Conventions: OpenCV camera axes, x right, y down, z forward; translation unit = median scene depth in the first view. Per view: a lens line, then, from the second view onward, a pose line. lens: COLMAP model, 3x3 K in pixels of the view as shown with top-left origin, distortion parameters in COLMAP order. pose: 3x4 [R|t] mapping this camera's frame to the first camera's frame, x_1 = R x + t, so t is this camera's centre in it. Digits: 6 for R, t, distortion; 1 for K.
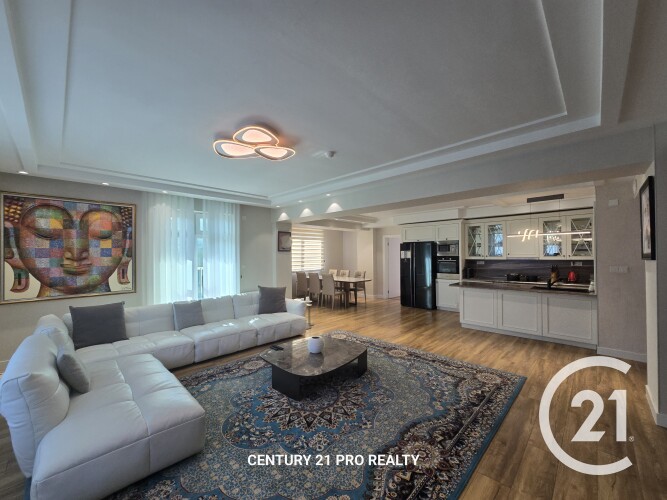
lens RADIAL K [[272.3, 0, 332.3], [0, 272.3, 252.4], [0, 0, 1]] dist [-0.000010, -0.000088]
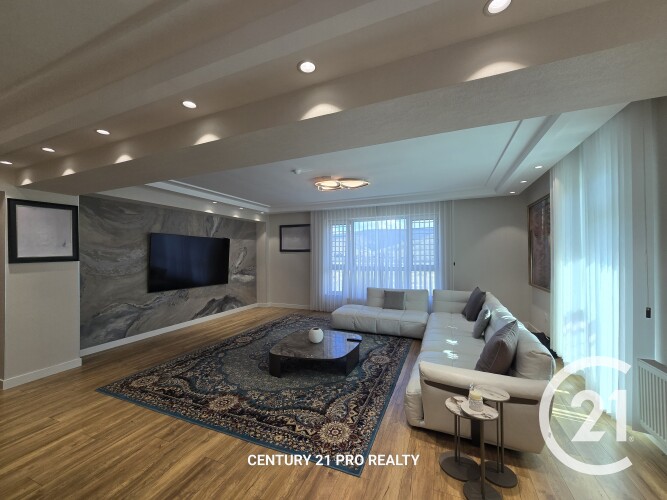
lens RADIAL K [[272.3, 0, 331.7], [0, 272.3, 252.6], [0, 0, 1]] dist [-0.000010, -0.000088]
pose [[-0.931833, 0.014378, -0.362602, 0.268230], [0.019250, 0.999766, -0.009825, 0.014039], [0.362376, -0.016135, -0.931892, 1.998954]]
